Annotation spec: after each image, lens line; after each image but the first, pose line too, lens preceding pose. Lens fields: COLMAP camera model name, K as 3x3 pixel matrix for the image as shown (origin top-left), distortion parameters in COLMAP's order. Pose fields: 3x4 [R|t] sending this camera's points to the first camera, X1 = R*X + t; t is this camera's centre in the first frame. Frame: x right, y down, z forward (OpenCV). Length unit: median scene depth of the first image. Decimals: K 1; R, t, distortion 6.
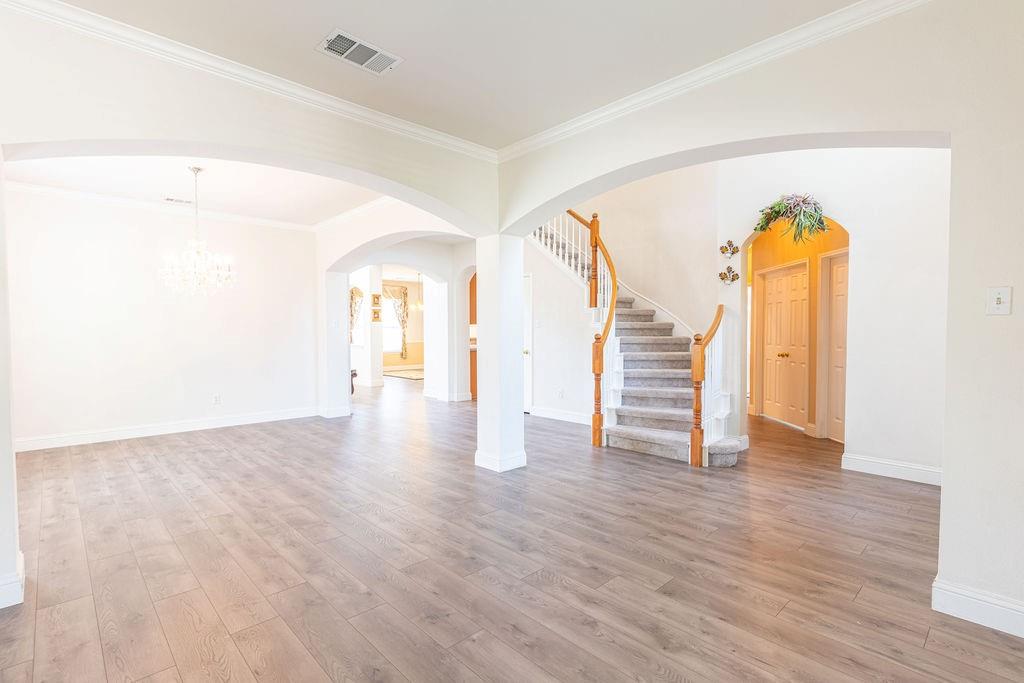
lens RADIAL K [[484.4, 0, 503.6], [0, 484.4, 341.7], [0, 0, 1]] dist [-0.000793, -0.000739]
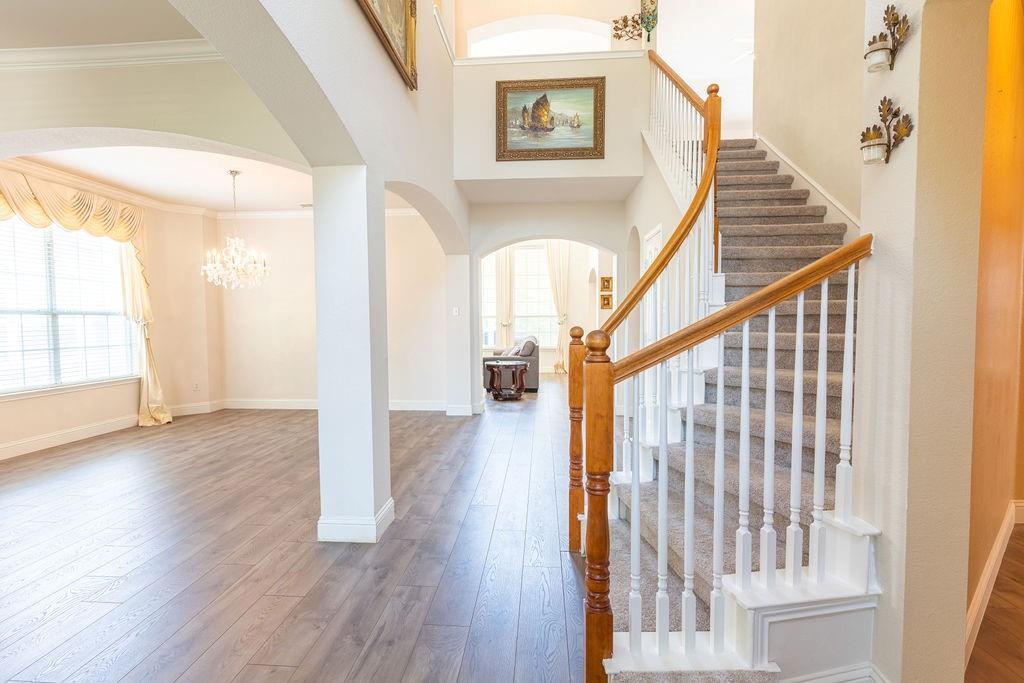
lens RADIAL K [[484.4, 0, 503.6], [0, 484.4, 341.7], [0, 0, 1]] dist [-0.000793, -0.000739]
pose [[0.676765, 0.031898, -0.735507, 0.529867], [-0.014927, 0.999450, 0.029610, -0.014933], [0.736047, -0.009060, 0.676869, 0.633815]]
